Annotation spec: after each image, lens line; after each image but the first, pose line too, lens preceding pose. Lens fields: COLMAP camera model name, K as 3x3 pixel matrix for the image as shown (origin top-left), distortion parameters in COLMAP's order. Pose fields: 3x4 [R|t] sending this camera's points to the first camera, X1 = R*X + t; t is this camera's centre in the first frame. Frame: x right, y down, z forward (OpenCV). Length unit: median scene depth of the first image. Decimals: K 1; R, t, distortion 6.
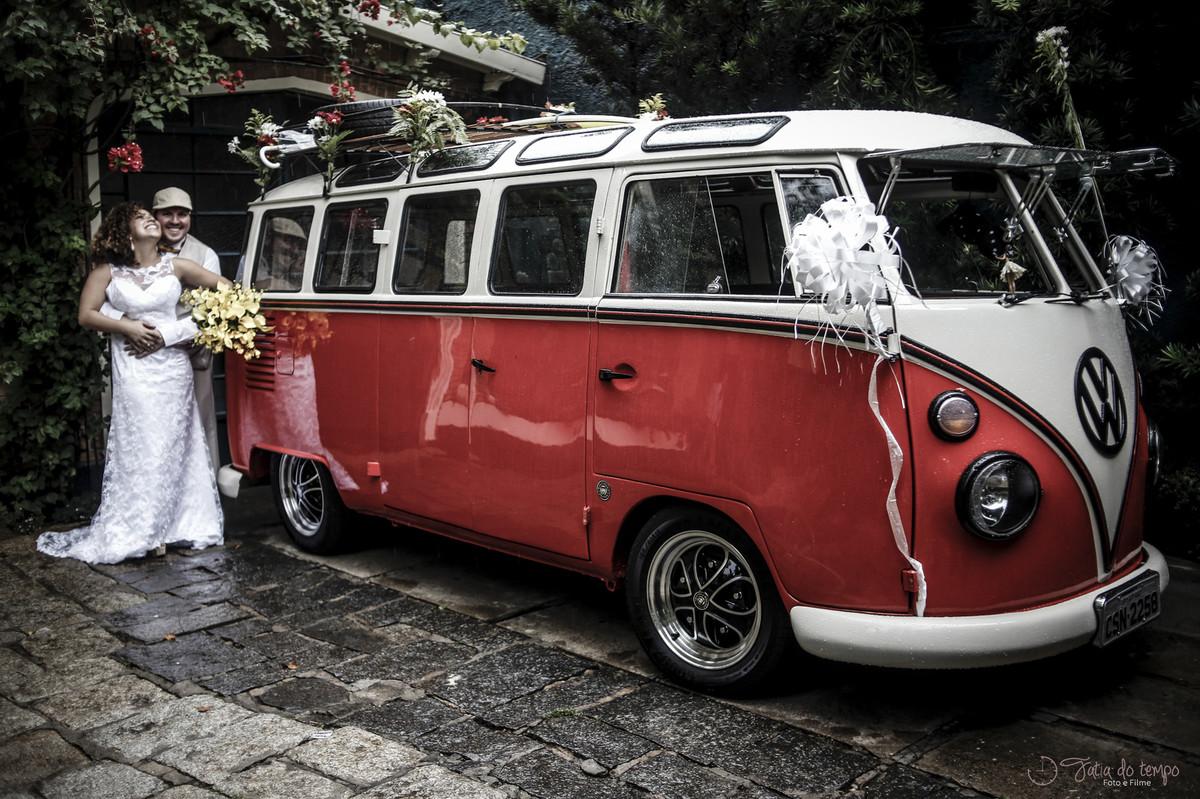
lens RADIAL K [[1169.2, 0, 606.4], [0, 1169.2, 411.4], [0, 0, 1]] dist [-0.142261, 0.081748]
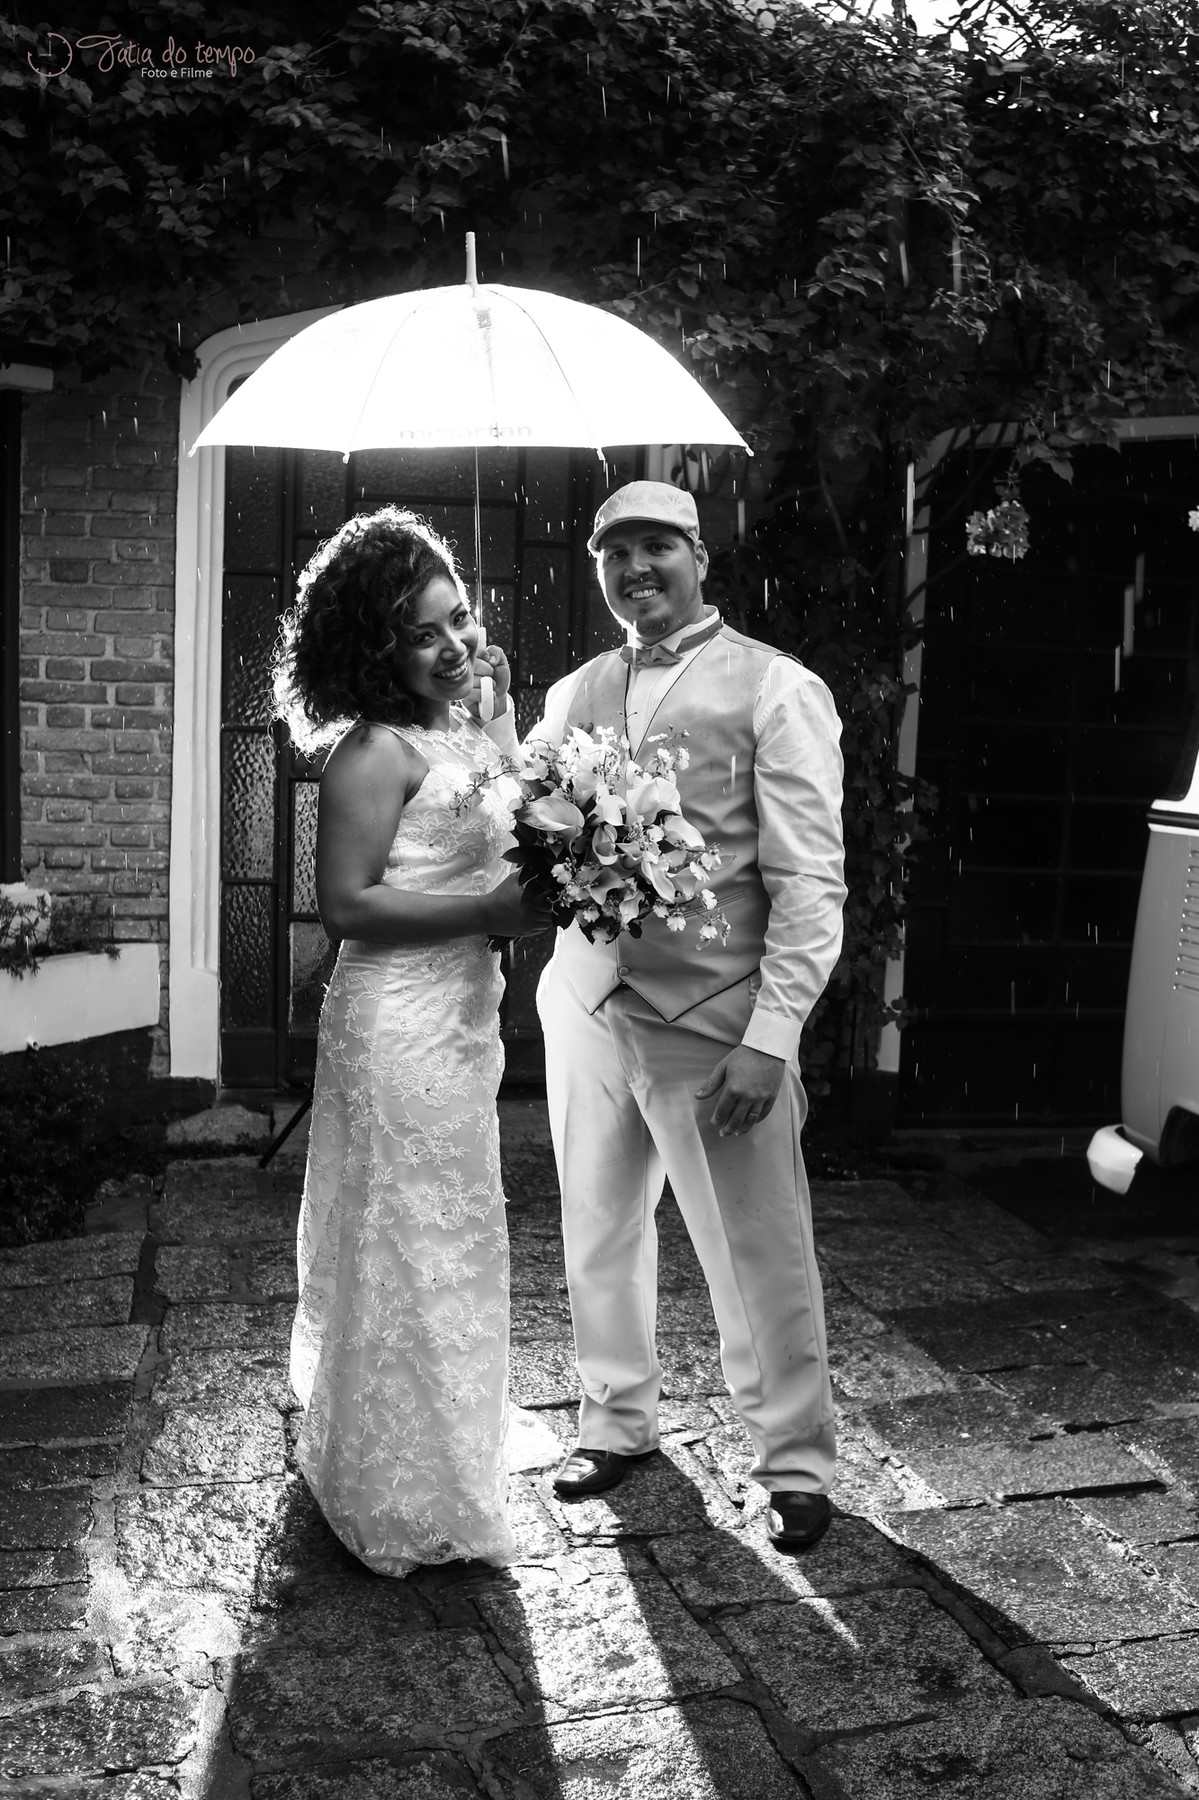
lens RADIAL K [[1753.8, 0, 599.5], [0, 1753.8, 900.0], [0, 0, 1]] dist [-0.142261, 0.081748]
pose [[0.845547, 0.103425, -0.523787, -0.135568], [-0.125363, 0.992090, -0.006480, -0.022841], [0.518974, 0.071143, 0.851824, 0.221133]]
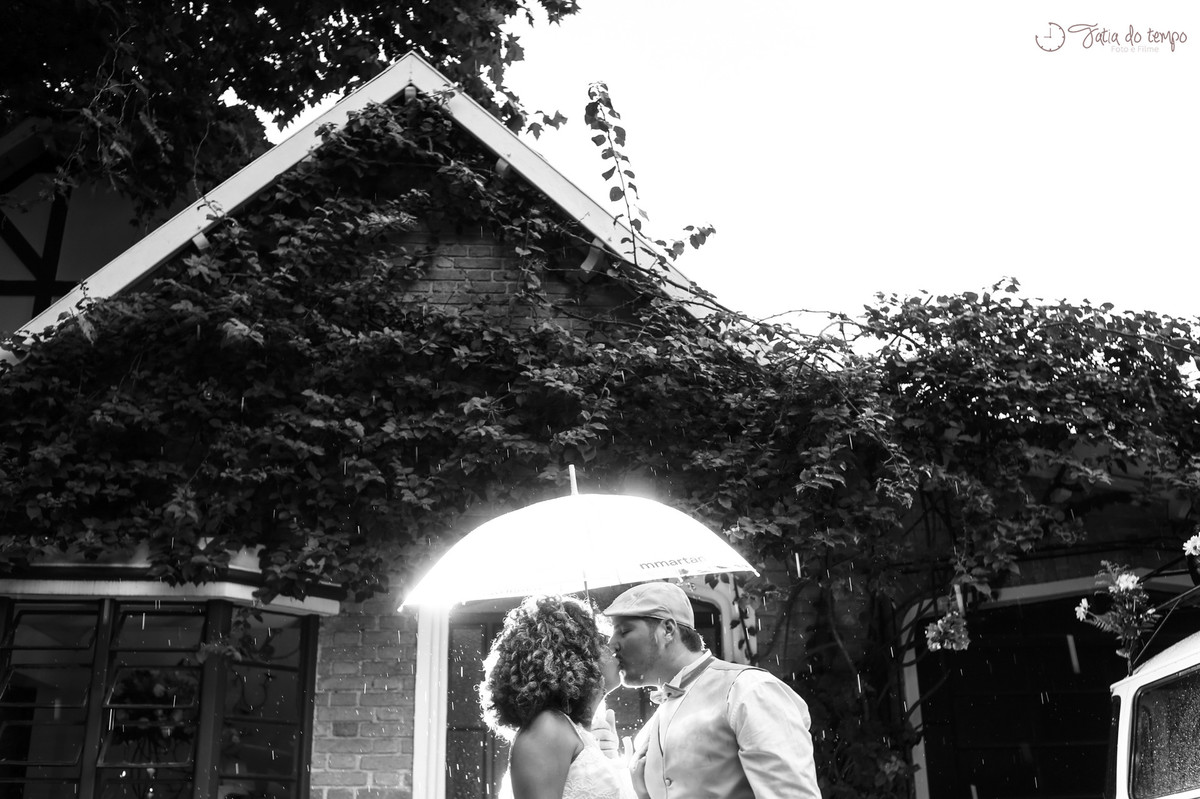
lens RADIAL K [[1169.2, 0, 606.4], [0, 1169.2, 411.4], [0, 0, 1]] dist [-0.142261, 0.081748]
pose [[0.780863, -0.248271, -0.573249, -0.108342], [-0.083390, 0.867998, -0.489517, 0.052815], [0.619111, 0.430049, 0.657084, 0.254704]]
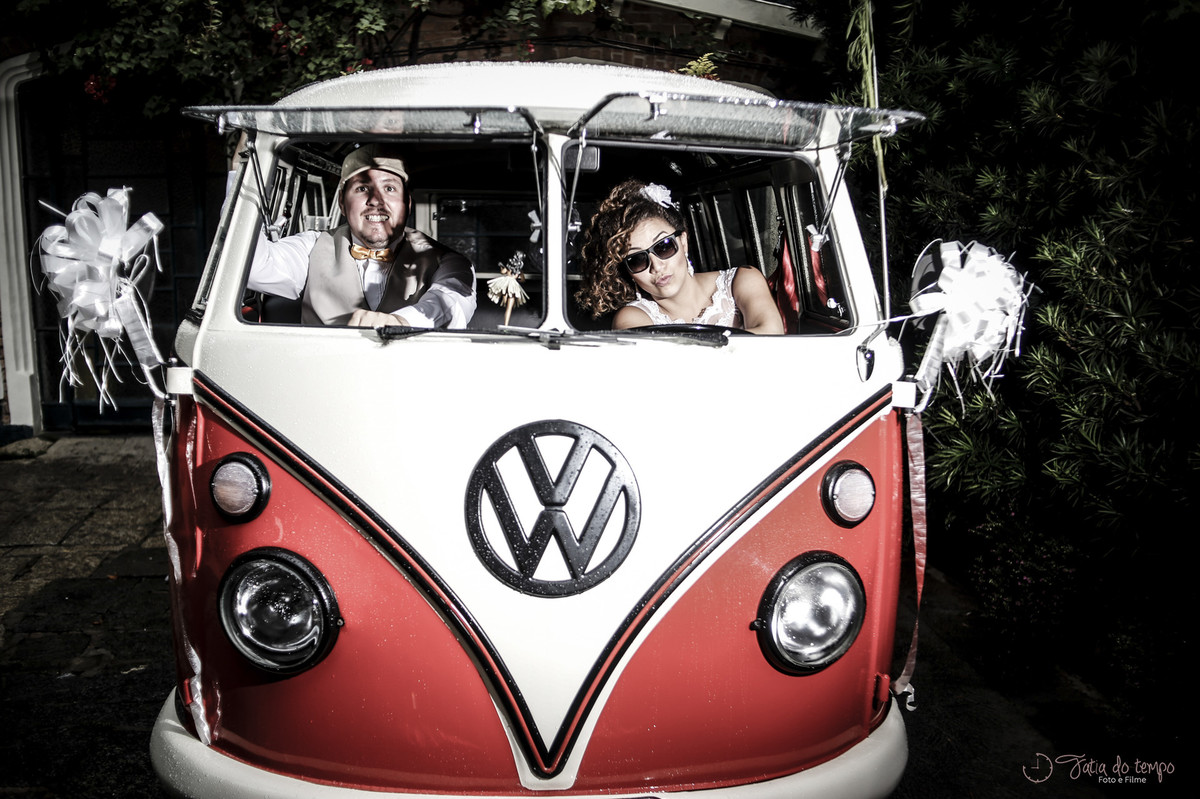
lens RADIAL K [[1169.2, 0, 606.4], [0, 1169.2, 411.4], [0, 0, 1]] dist [-0.142261, 0.081748]
pose [[0.784260, 0.117670, -0.609171, 0.531056], [-0.108033, 0.992751, 0.052679, -0.061048], [0.610954, 0.024497, 0.791287, 0.326068]]
